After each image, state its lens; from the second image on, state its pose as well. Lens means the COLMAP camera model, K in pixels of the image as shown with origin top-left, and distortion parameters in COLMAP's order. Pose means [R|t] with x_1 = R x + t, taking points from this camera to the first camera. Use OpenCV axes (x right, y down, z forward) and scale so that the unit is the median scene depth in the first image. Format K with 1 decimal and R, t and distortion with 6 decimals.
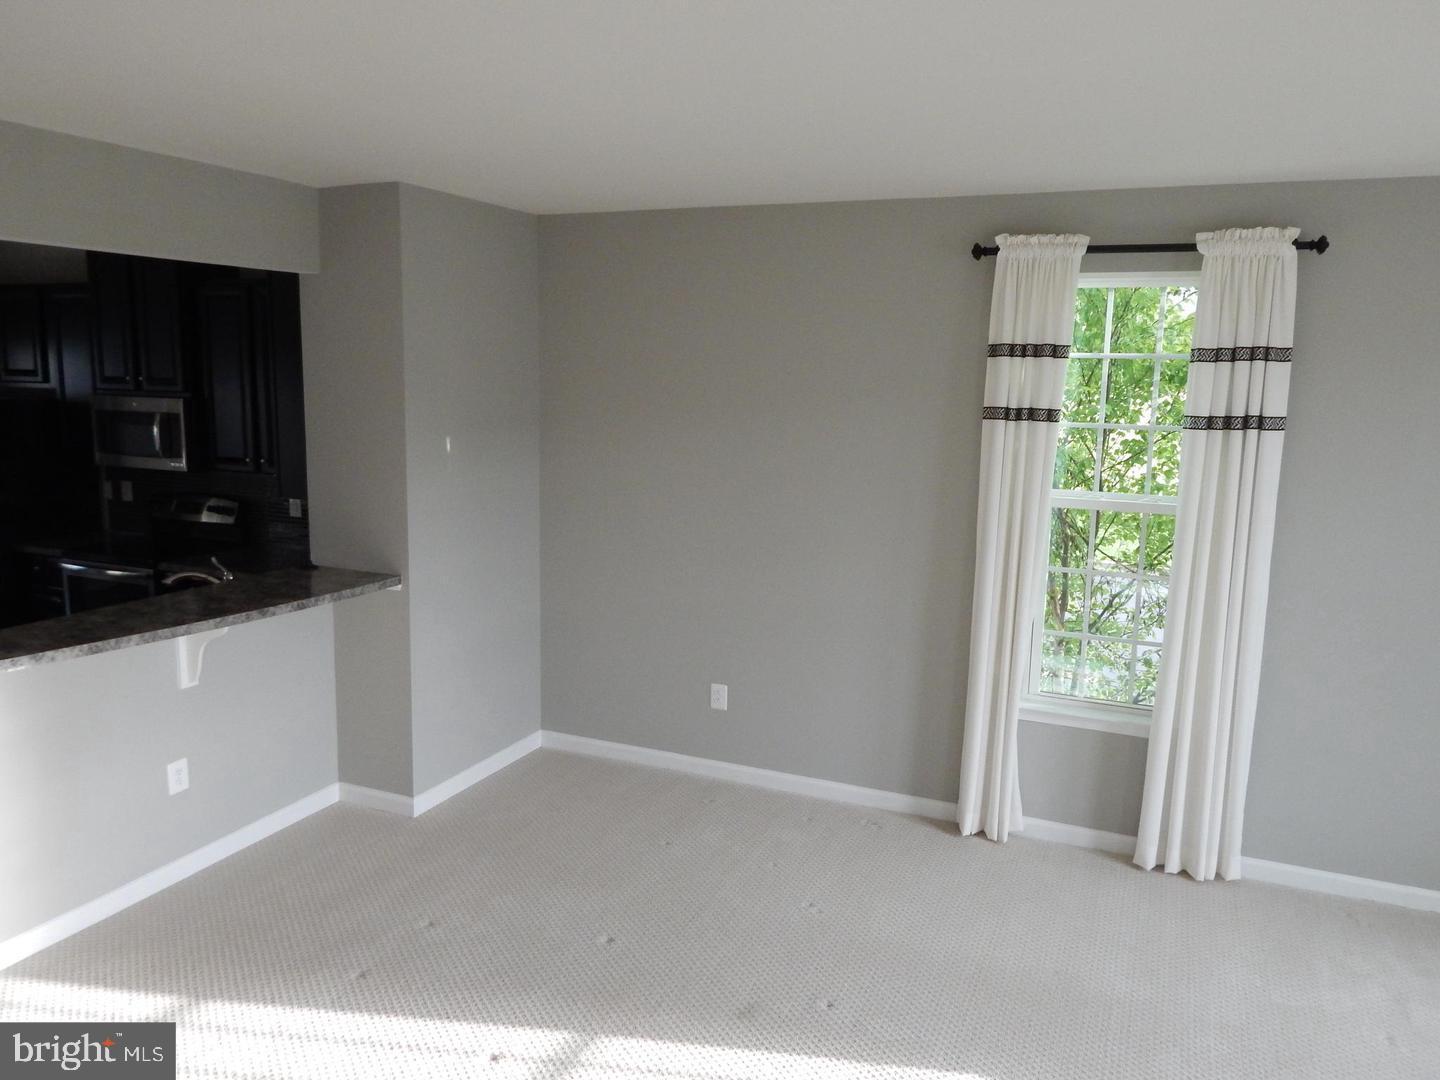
lens RADIAL K [[1067.5, 0, 725.5], [0, 1067.5, 537.5], [0, 0, 1]] dist [0.002501, 0.003117]
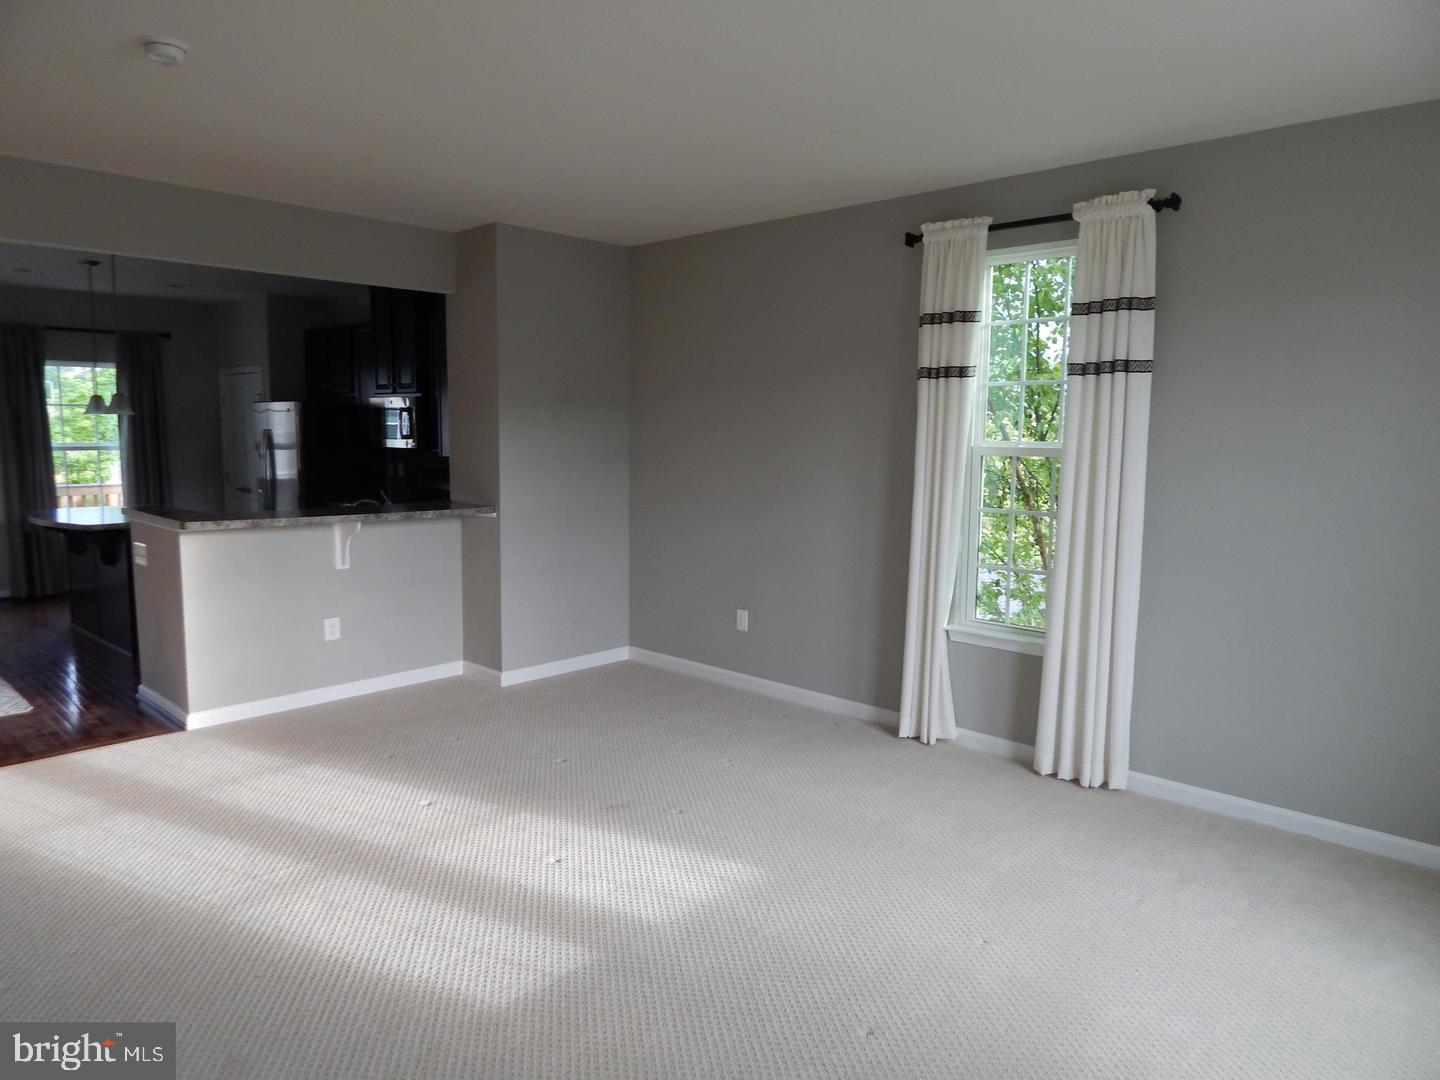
lens RADIAL K [[951.9, 0, 717.2], [0, 951.9, 536.6], [0, 0, 1]] dist [0.003213, -0.008725]
pose [[0.940422, 0.028248, -0.338833, 0.408500], [-0.044758, 0.998156, -0.041010, 0.119894], [0.337050, 0.053732, 0.939952, -0.060483]]
